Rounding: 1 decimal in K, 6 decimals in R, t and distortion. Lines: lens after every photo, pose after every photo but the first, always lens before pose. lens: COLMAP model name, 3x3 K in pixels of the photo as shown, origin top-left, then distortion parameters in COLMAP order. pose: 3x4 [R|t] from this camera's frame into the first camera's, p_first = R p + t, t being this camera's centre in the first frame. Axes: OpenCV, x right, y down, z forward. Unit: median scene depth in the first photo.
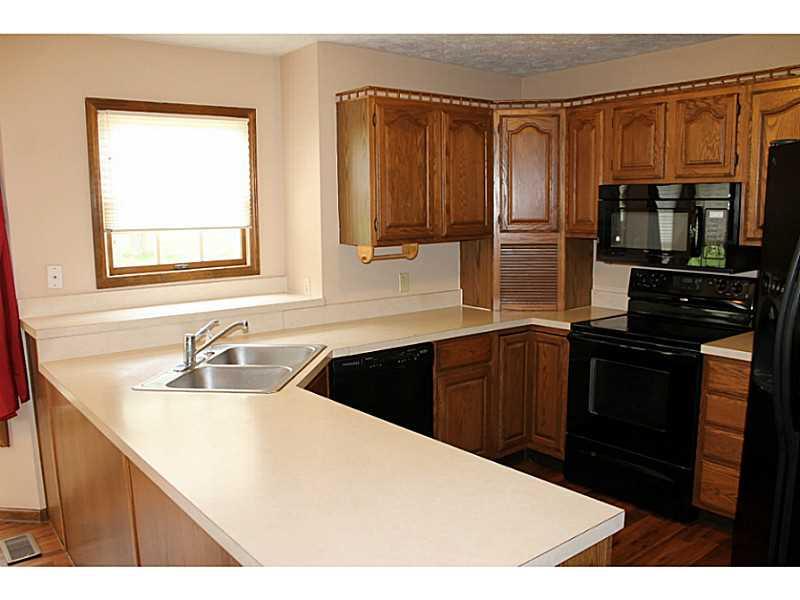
lens RADIAL K [[668.1, 0, 400.0], [0, 668.1, 305.8], [0, 0, 1]] dist [-0.165037, 0.147417]
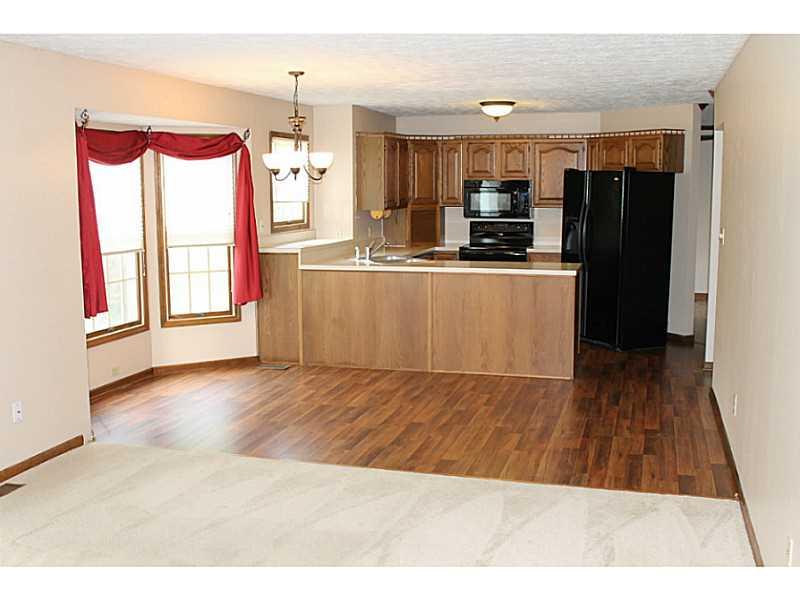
lens RADIAL K [[873.0, 0, 400.0], [0, 873.0, 300.0], [0, 0, 1]] dist [-0.078817, -0.003678]
pose [[0.816974, -0.067608, 0.572698, -1.471149], [0.080152, 0.996777, 0.003331, 0.167756], [-0.571077, 0.043181, 0.819760, -1.127117]]
